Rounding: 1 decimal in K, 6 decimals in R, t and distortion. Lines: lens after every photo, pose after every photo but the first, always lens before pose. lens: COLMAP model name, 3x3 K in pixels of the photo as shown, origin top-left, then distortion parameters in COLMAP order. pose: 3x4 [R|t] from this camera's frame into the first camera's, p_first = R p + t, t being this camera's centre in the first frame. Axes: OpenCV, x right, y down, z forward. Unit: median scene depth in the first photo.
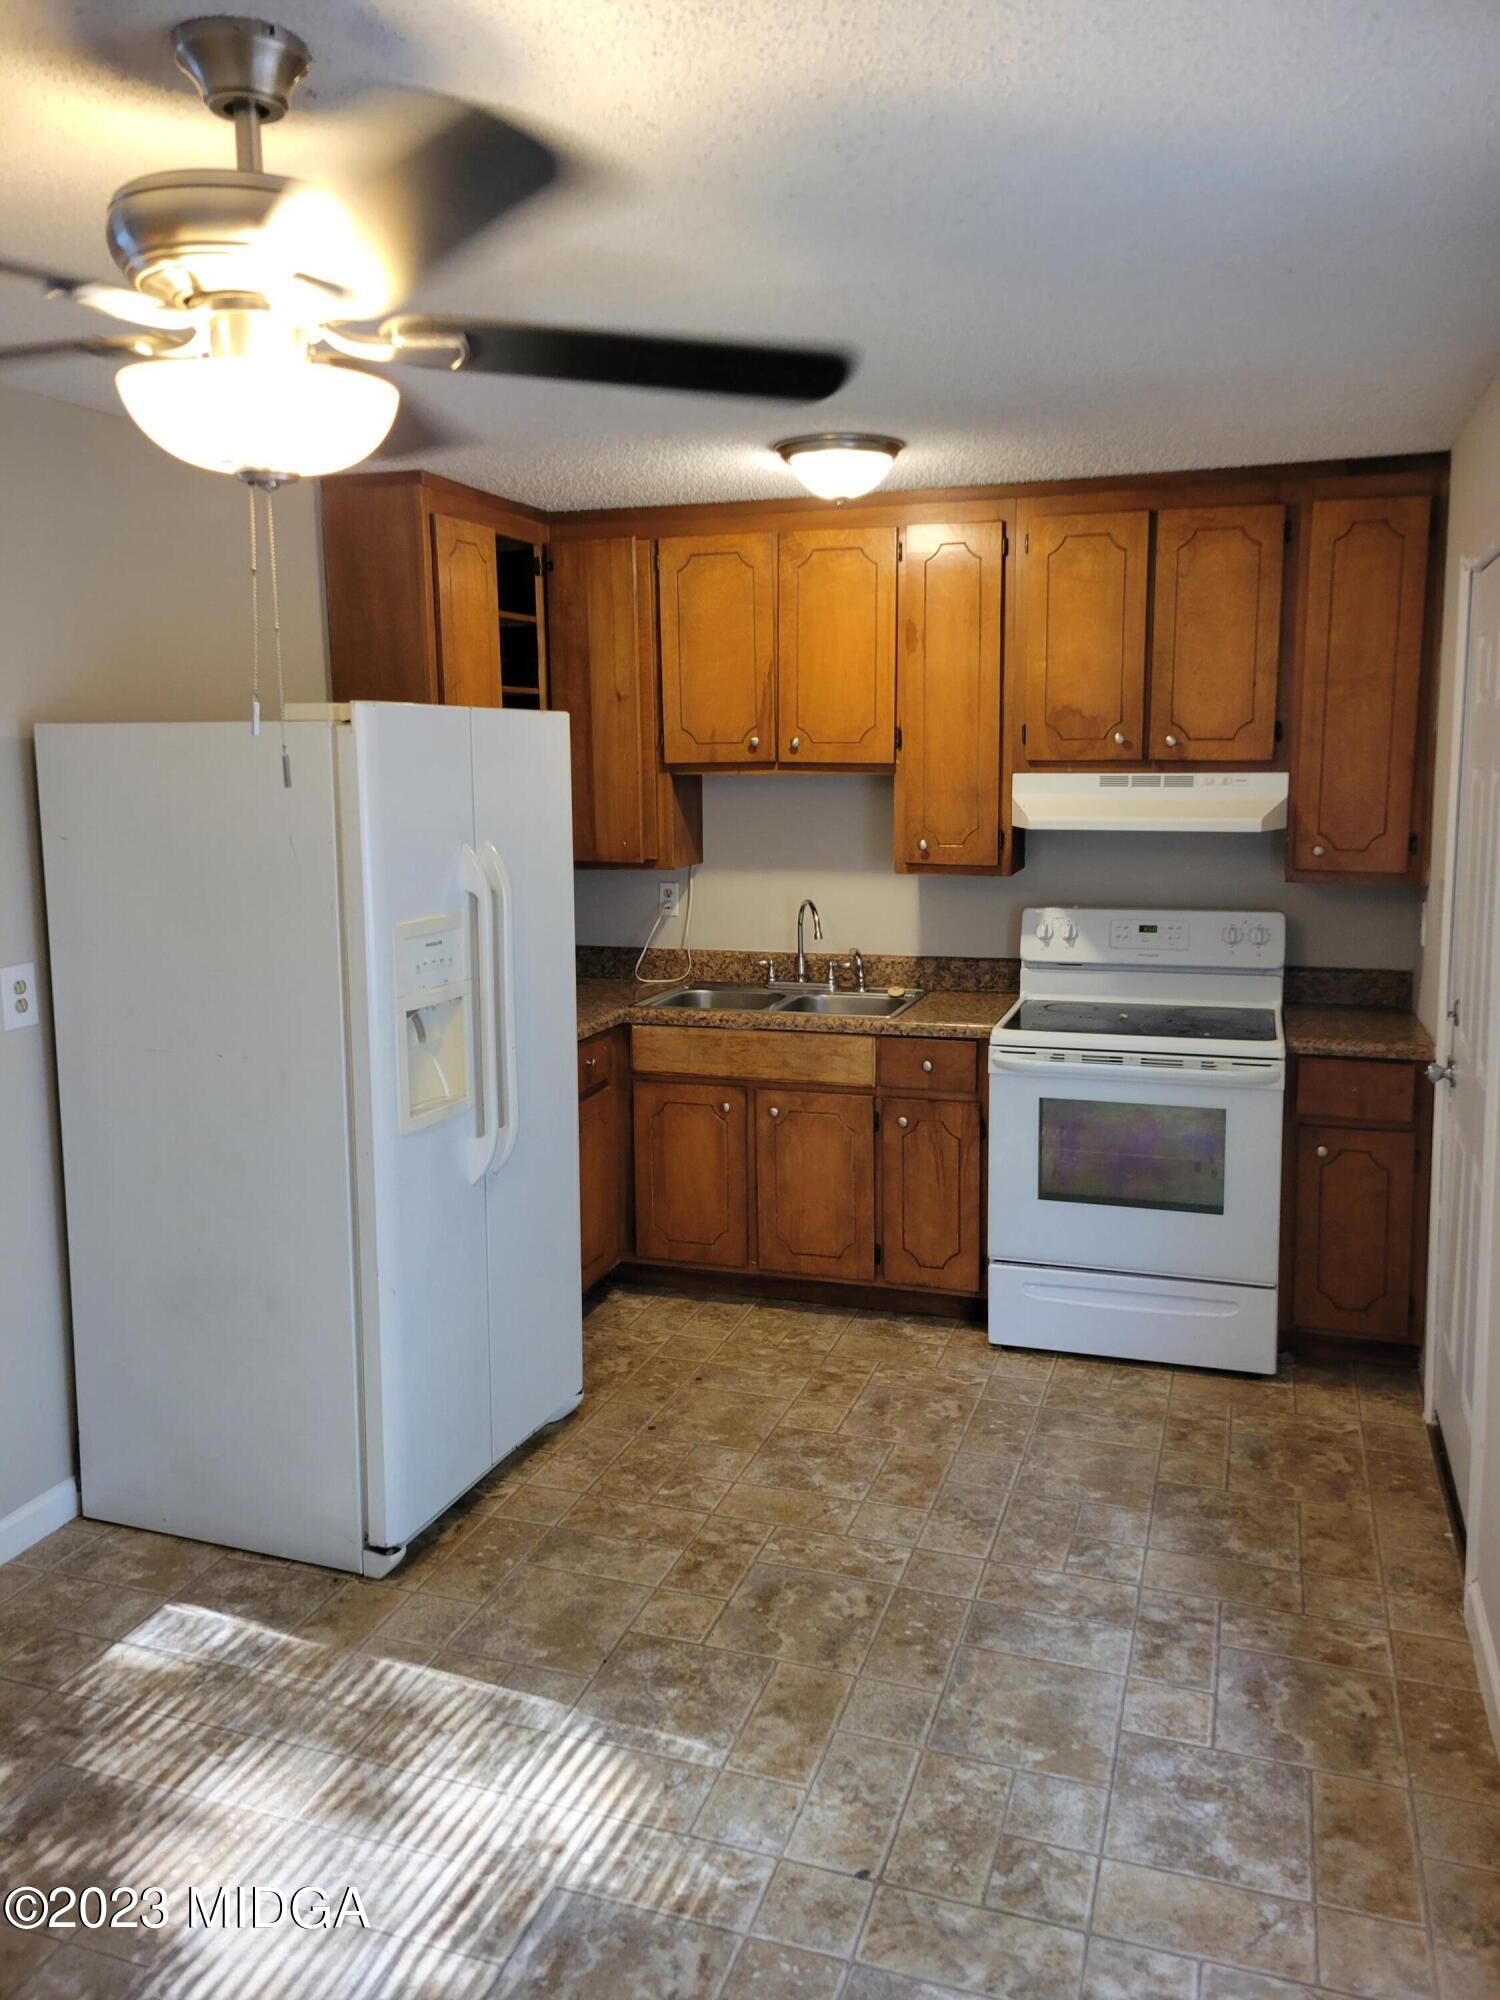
lens RADIAL K [[1543.0, 0, 748.3], [0, 1543.0, 946.0], [0, 0, 1]] dist [0.067648, -0.044898]
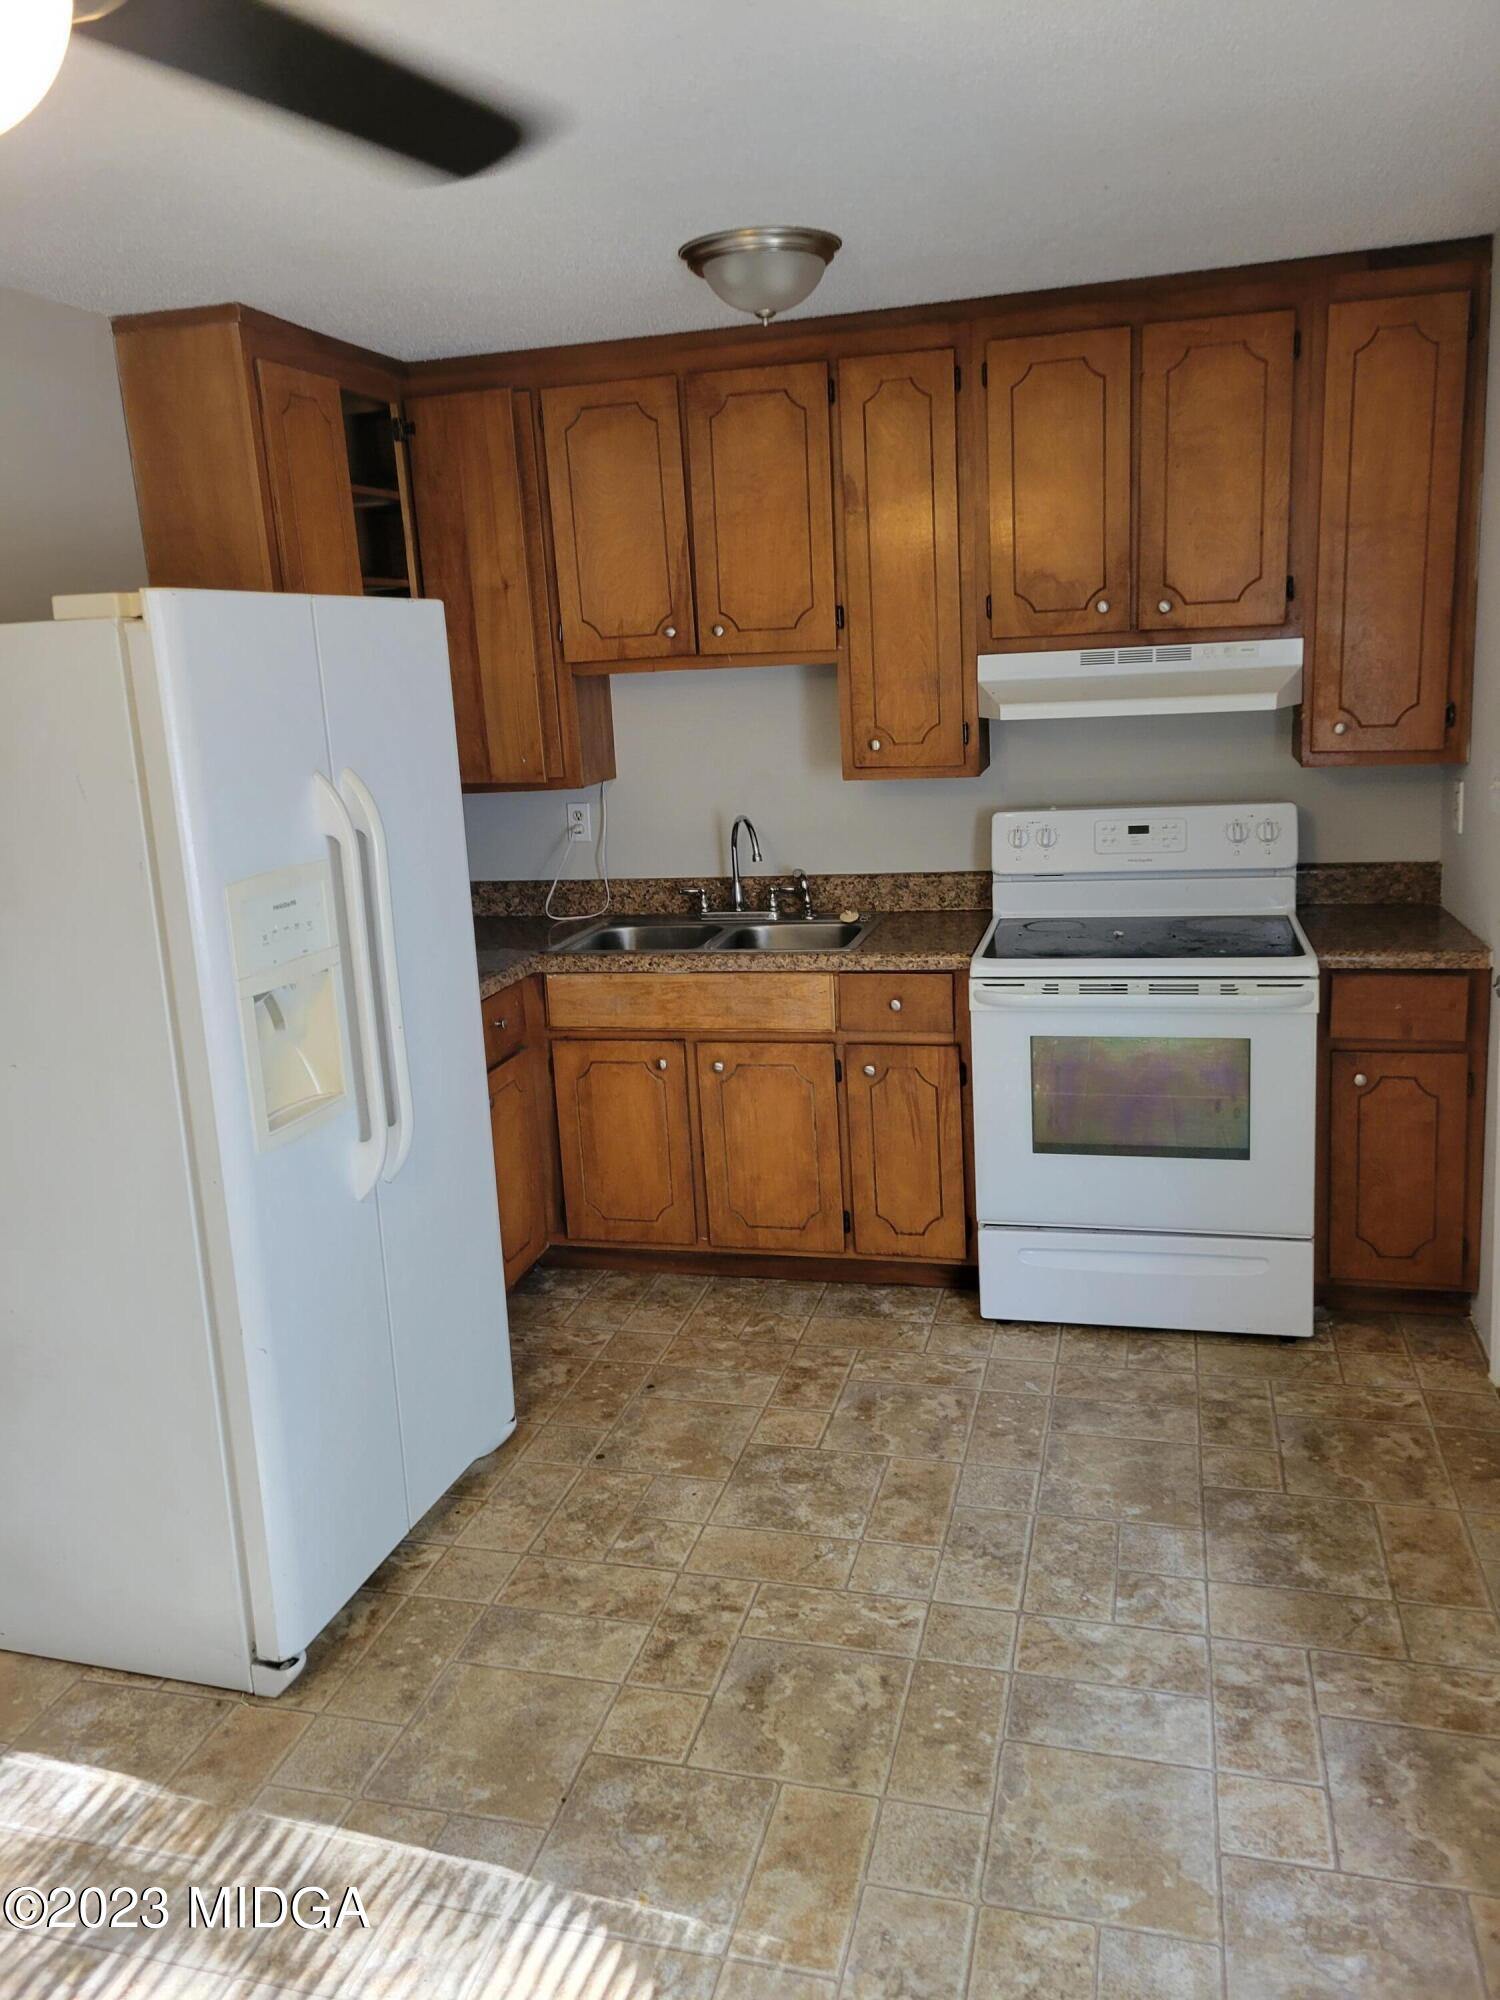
lens RADIAL K [[1495.9, 0, 742.7], [0, 1495.9, 957.5], [0, 0, 1]] dist [0.054053, -0.045733]
pose [[0.996749, -0.057791, 0.056145, -0.016587], [0.053562, 0.995810, 0.074115, -0.017589], [-0.060193, -0.070867, 0.995668, 0.219408]]
